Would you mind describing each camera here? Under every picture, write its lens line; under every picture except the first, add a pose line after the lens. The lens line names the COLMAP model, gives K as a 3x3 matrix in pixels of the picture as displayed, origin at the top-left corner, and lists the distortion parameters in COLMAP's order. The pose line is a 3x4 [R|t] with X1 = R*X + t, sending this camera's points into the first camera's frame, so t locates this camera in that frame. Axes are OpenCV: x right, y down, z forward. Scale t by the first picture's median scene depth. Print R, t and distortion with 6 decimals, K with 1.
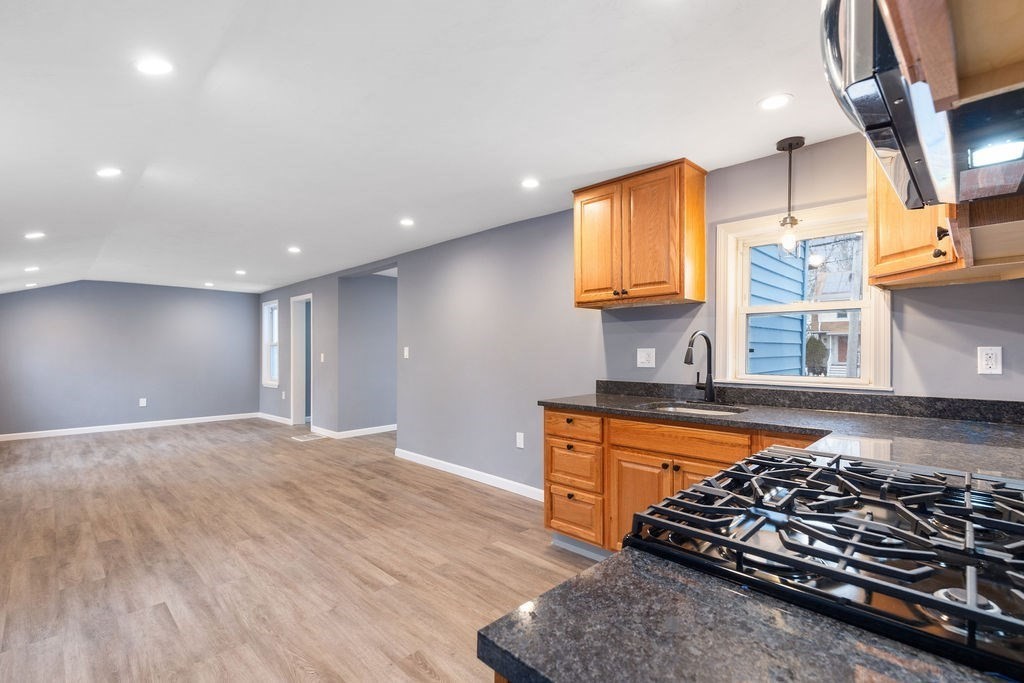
lens RADIAL K [[464.6, 0, 520.3], [0, 464.6, 352.3], [0, 0, 1]] dist [0.000149, -0.000130]
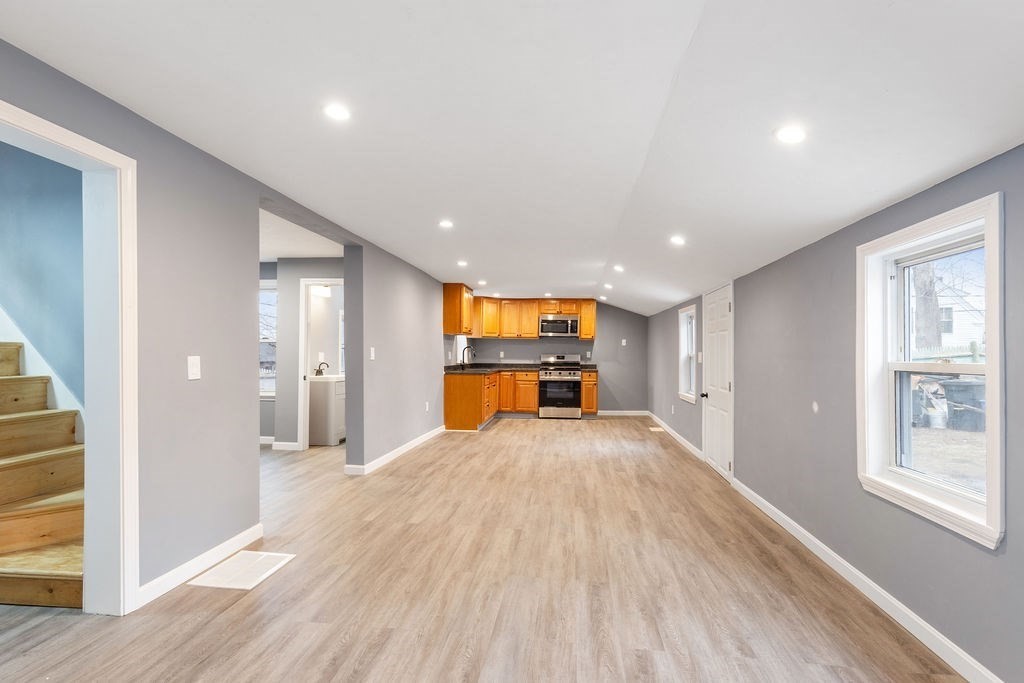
lens RADIAL K [[464.6, 0, 520.3], [0, 464.6, 352.3], [0, 0, 1]] dist [0.000149, -0.000130]
pose [[-0.612391, 0.003721, 0.790546, -2.117103], [0.002834, 0.999993, -0.002512, 0.001988], [-0.790550, 0.000702, -0.612397, 2.457462]]
